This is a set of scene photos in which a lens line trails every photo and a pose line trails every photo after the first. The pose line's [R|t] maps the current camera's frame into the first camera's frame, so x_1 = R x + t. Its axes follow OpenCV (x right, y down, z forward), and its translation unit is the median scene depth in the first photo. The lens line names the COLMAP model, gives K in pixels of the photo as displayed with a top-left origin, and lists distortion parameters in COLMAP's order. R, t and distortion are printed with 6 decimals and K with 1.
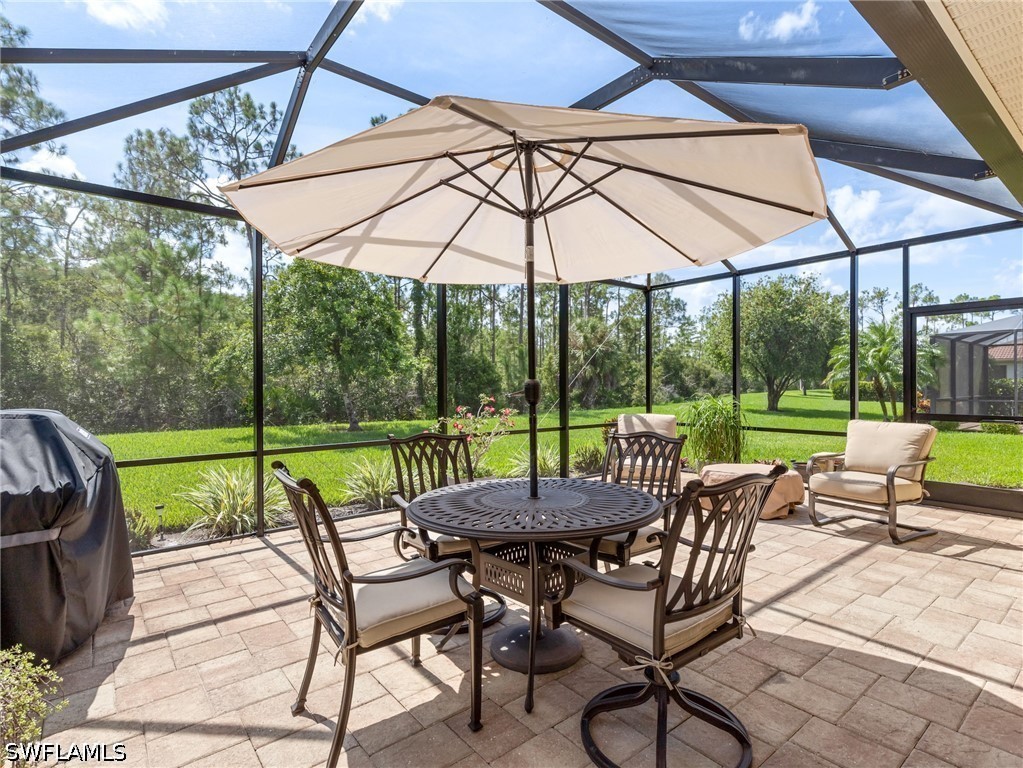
lens RADIAL K [[523.2, 0, 518.4], [0, 523.2, 384.7], [0, 0, 1]] dist [0.011017, -0.003982]
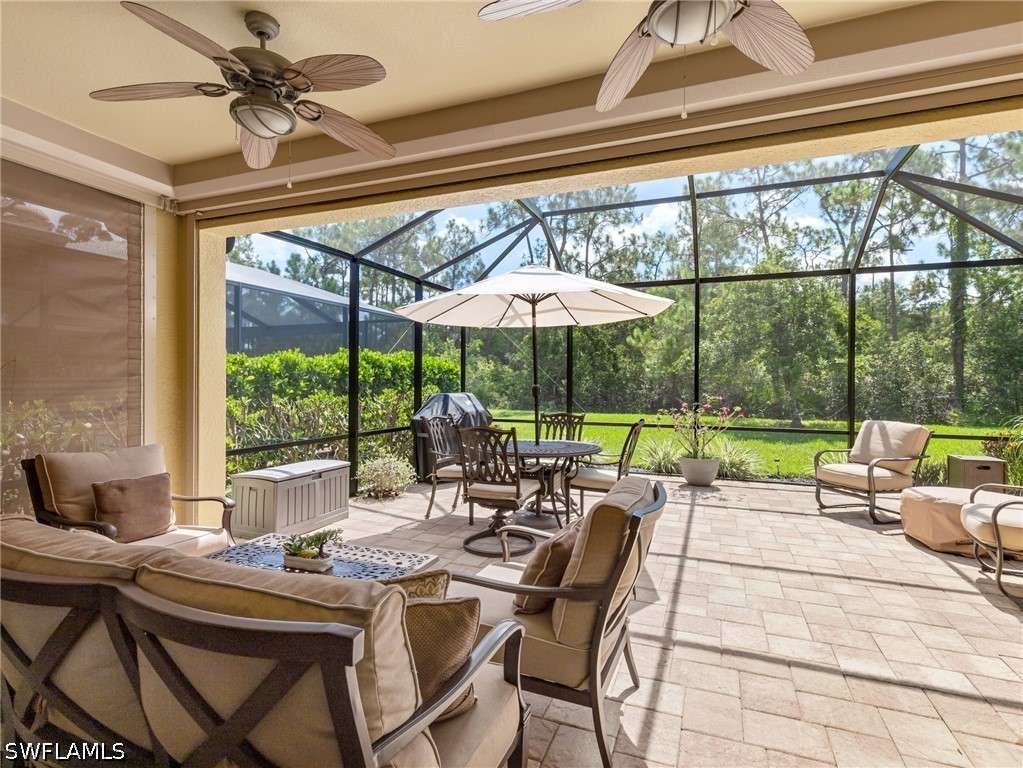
lens RADIAL K [[523.2, 0, 511.9], [0, 523.2, 380.5], [0, 0, 1]] dist [0.011017, -0.003982]
pose [[0.488888, 0.008069, -0.872309, 1.533171], [-0.007763, 0.999958, 0.004899, -0.031543], [0.872312, 0.004377, 0.488930, -0.035115]]
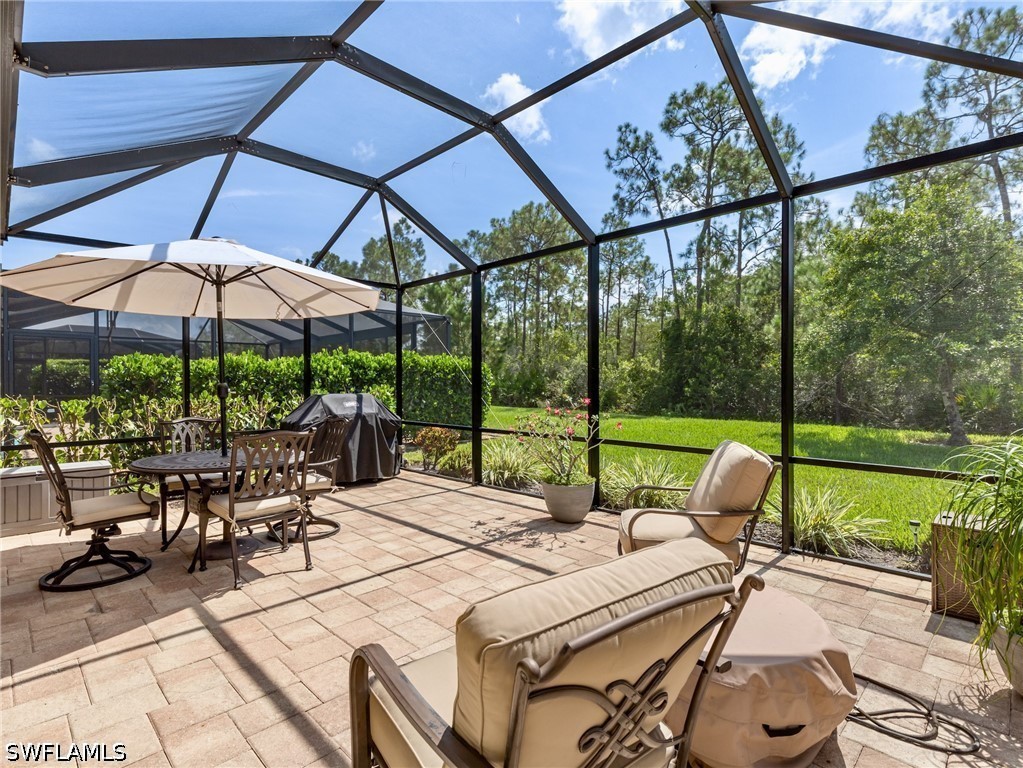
lens RADIAL K [[523.2, 0, 515.2], [0, 523.2, 384.8], [0, 0, 1]] dist [0.011017, -0.003982]
pose [[0.110280, 0.010582, -0.993844, 1.577073], [0.005644, 0.999921, 0.011273, -0.016581], [0.993884, -0.006853, 0.110212, 1.564954]]
